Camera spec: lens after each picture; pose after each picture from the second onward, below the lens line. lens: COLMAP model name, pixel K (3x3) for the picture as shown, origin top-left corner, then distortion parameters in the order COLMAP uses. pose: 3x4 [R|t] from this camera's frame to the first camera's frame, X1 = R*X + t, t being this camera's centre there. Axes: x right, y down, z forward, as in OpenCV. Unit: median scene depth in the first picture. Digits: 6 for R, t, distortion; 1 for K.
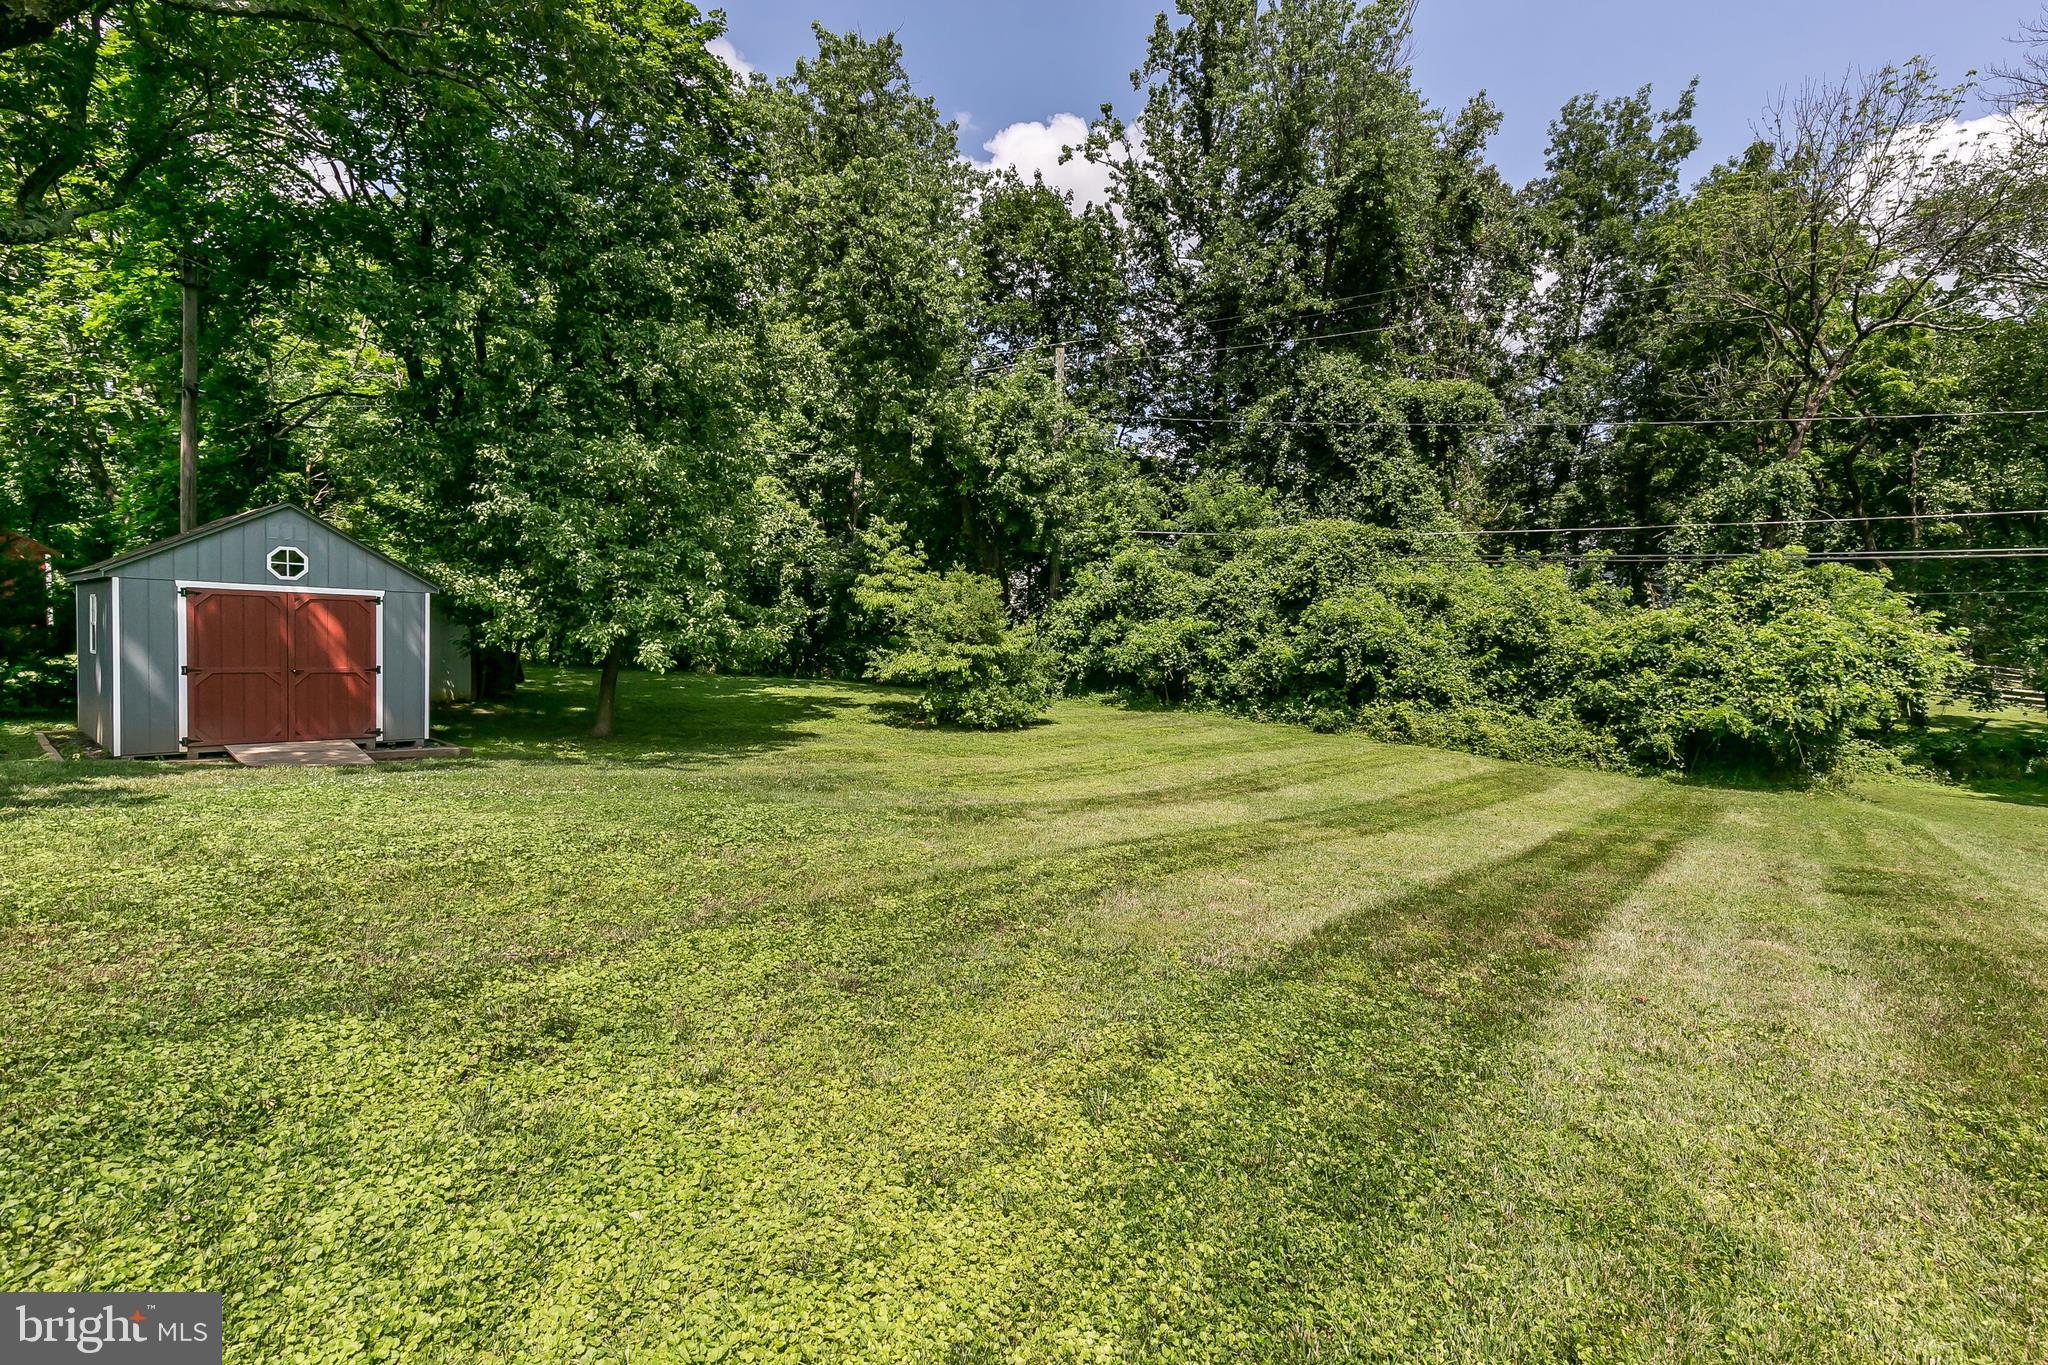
lens RADIAL K [[920.7, 0, 1023.7], [0, 920.7, 677.0], [0, 0, 1]] dist [0.006573, -0.000867]
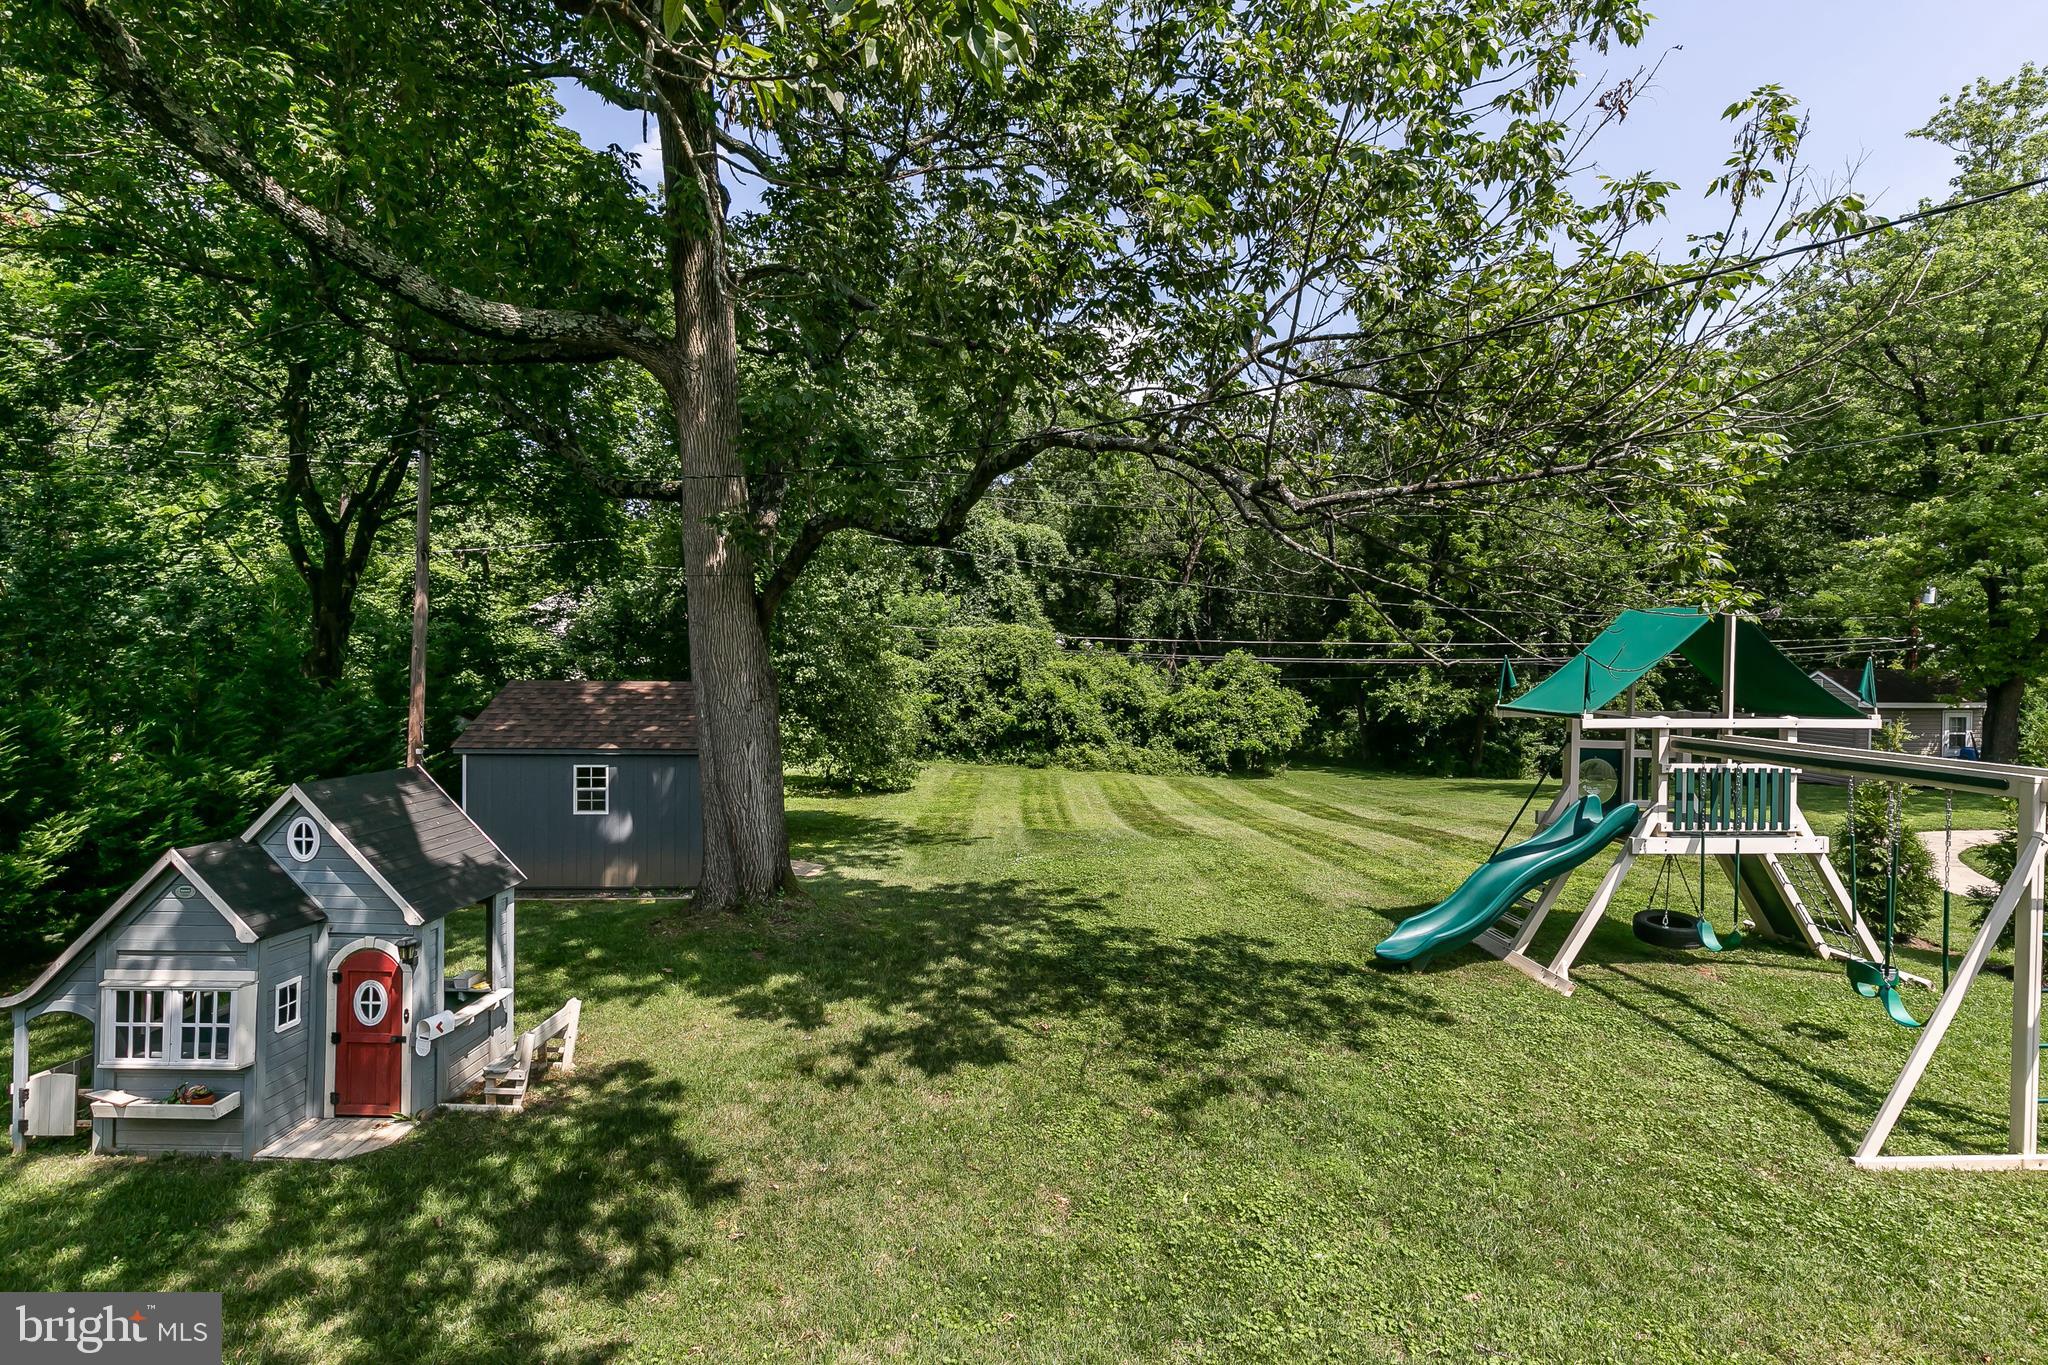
lens RADIAL K [[920.7, 0, 1026.3], [0, 920.7, 671.8], [0, 0, 1]] dist [0.006573, -0.000867]
pose [[0.752719, -0.026009, 0.657828, -0.834944], [0.042204, 0.999070, -0.008791, -0.105588], [-0.656988, 0.034381, 0.753117, -0.174959]]
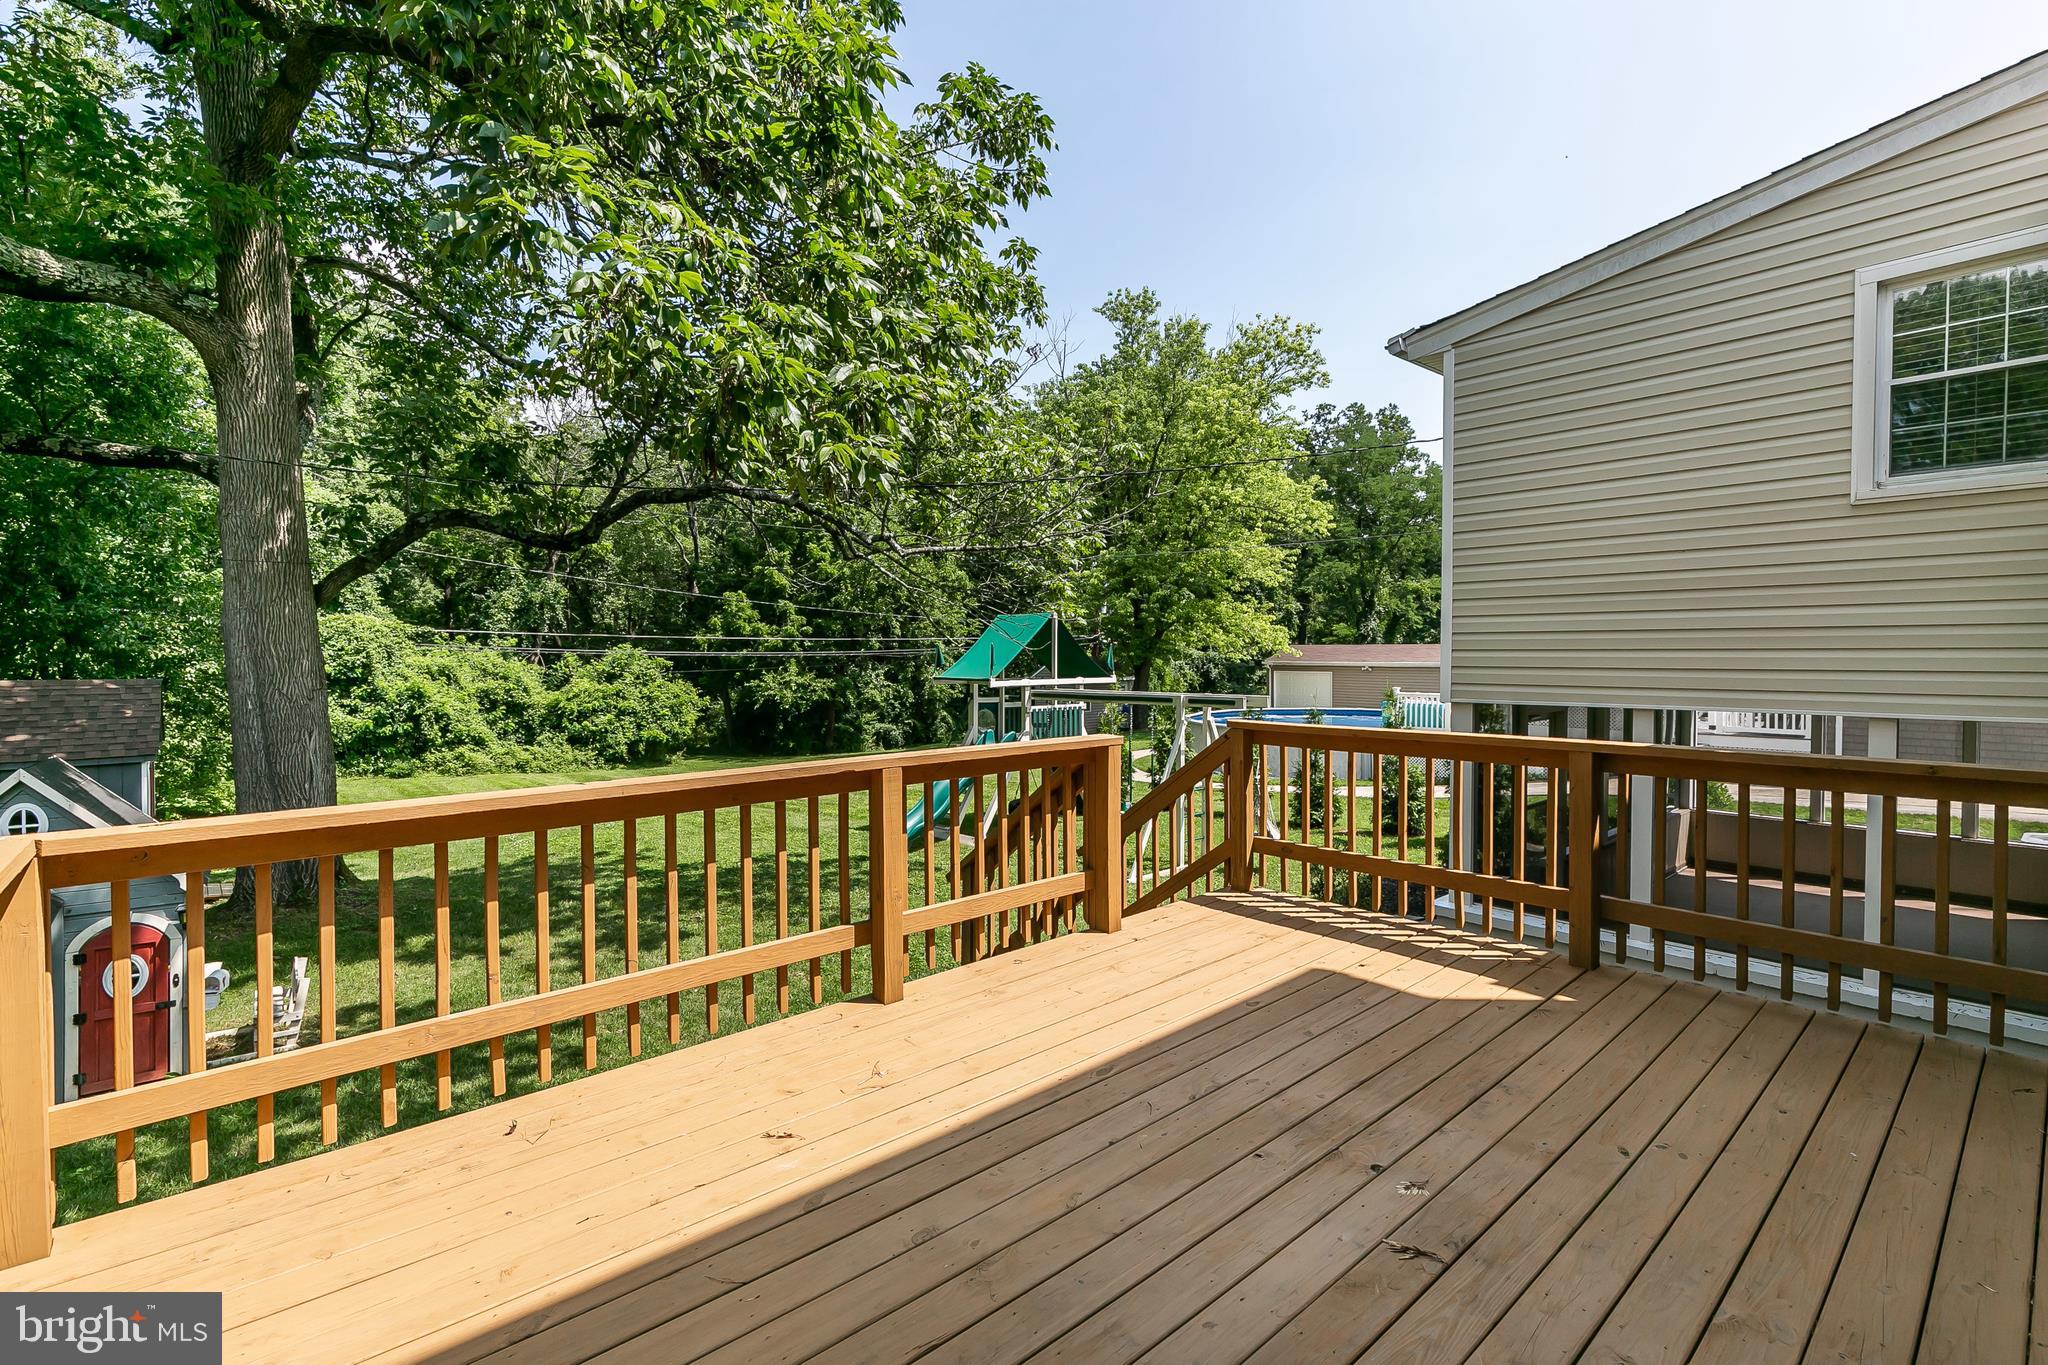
lens RADIAL K [[920.7, 0, 1034.7], [0, 920.7, 677.9], [0, 0, 1]] dist [0.006573, -0.000867]
pose [[0.140651, -0.045540, 0.989011, -1.072603], [0.055947, 0.997711, 0.037984, -0.103749], [-0.988477, 0.049990, 0.142877, -0.152612]]
